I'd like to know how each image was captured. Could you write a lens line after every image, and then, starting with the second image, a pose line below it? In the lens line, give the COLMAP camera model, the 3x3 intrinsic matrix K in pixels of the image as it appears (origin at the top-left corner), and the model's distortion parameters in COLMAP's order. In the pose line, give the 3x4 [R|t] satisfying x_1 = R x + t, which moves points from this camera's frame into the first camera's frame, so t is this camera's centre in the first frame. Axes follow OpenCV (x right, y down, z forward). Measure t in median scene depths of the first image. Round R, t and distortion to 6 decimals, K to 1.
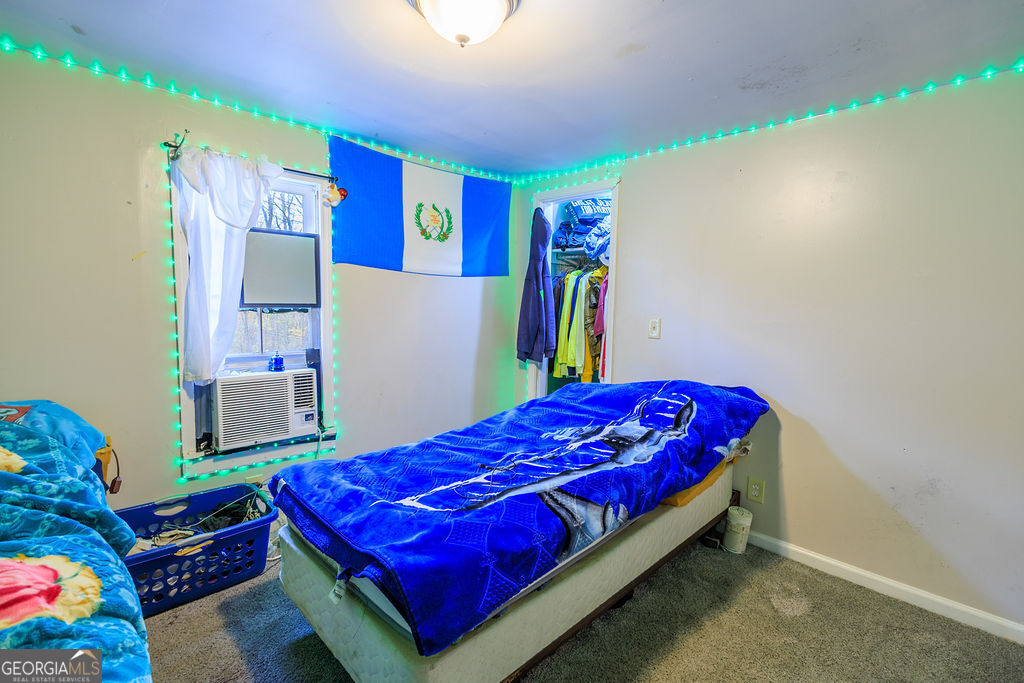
lens RADIAL K [[478.4, 0, 506.4], [0, 478.4, 340.5], [0, 0, 1]] dist [-0.000804, -0.000428]
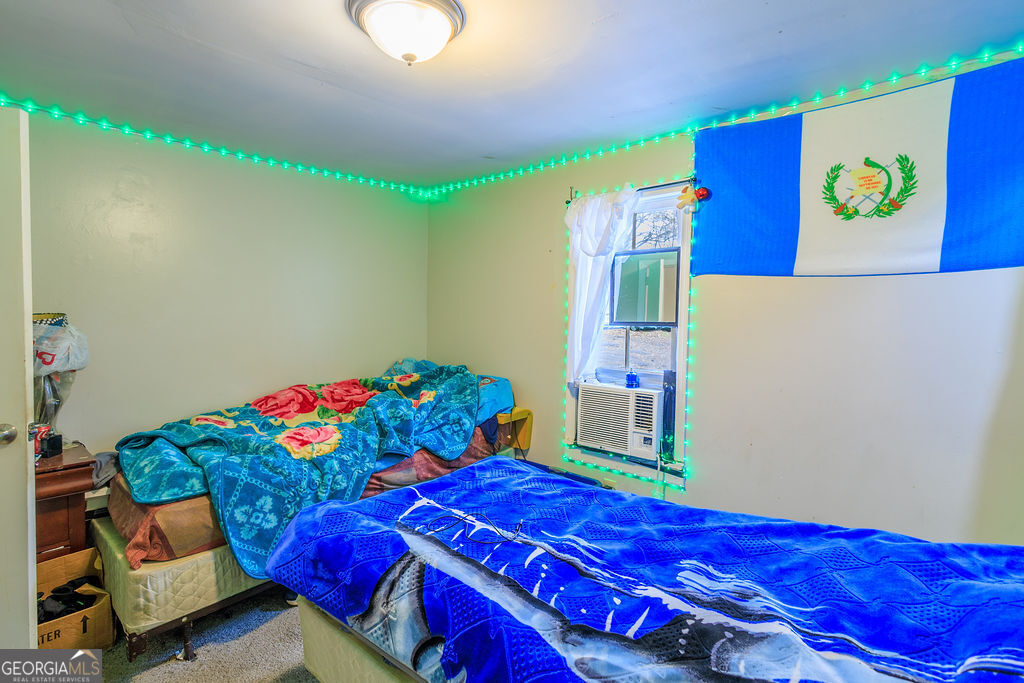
lens RADIAL K [[478.4, 0, 506.3], [0, 478.4, 342.5], [0, 0, 1]] dist [-0.000804, -0.000428]
pose [[0.073878, 0.039192, -0.996497, 0.491651], [-0.086019, 0.995754, 0.032786, -0.040120], [0.993551, 0.083295, 0.076936, 0.608062]]
